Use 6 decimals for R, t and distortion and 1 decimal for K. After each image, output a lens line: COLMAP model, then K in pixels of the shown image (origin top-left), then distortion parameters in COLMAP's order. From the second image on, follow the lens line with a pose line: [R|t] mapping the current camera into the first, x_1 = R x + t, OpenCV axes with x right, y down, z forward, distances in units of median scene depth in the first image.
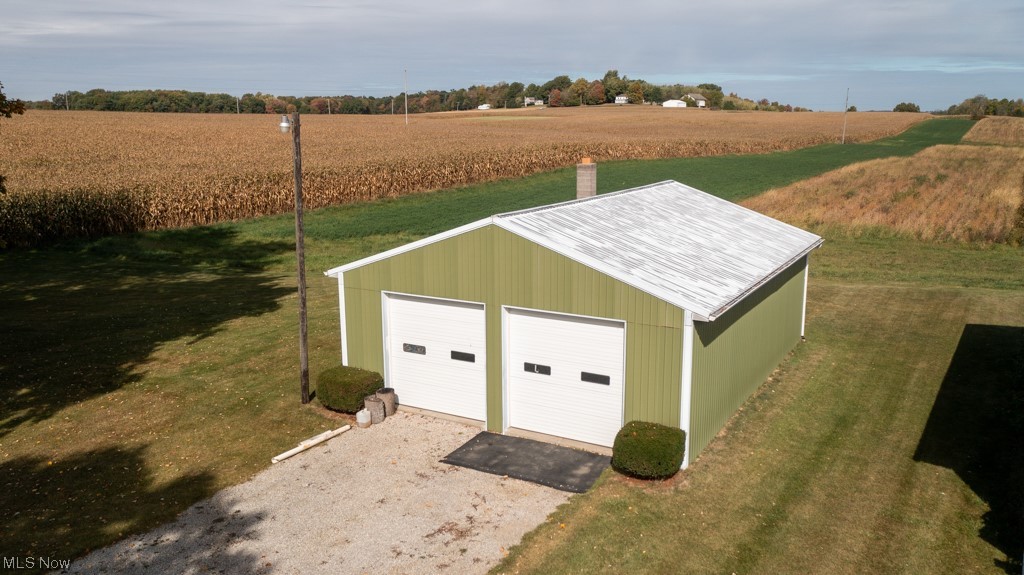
lens RADIAL K [[802.2, 0, 512.0], [0, 802.2, 287.5], [0, 0, 1]] dist [-0.001002, -0.001541]
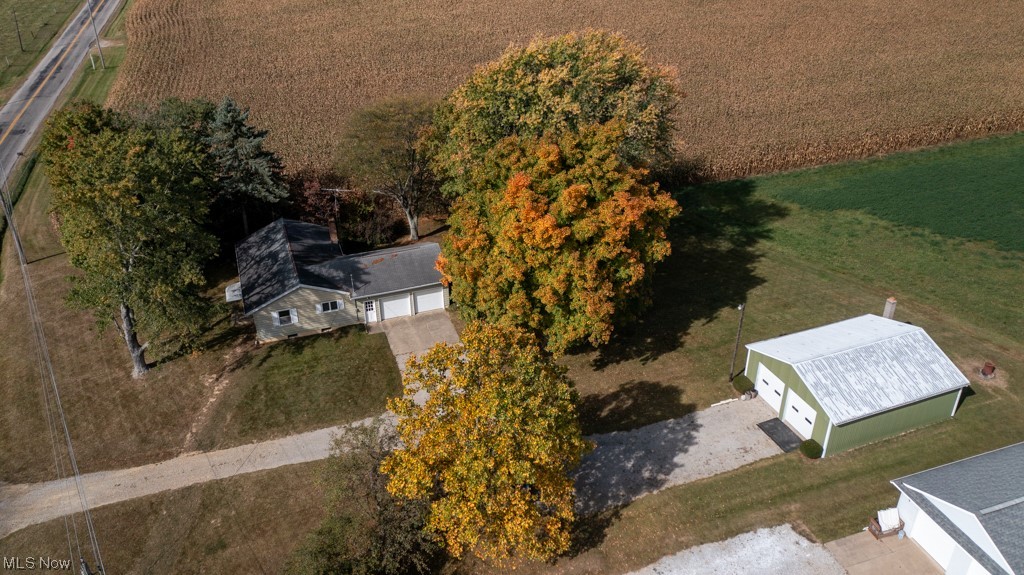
lens RADIAL K [[802.2, 0, 512.0], [0, 802.2, 287.5], [0, 0, 1]] dist [-0.001002, -0.001541]
pose [[0.777949, 0.308285, -0.547500, 0.740905], [-0.105915, 0.923232, 0.369357, -1.379384], [0.619337, -0.229352, 0.750879, -1.939827]]
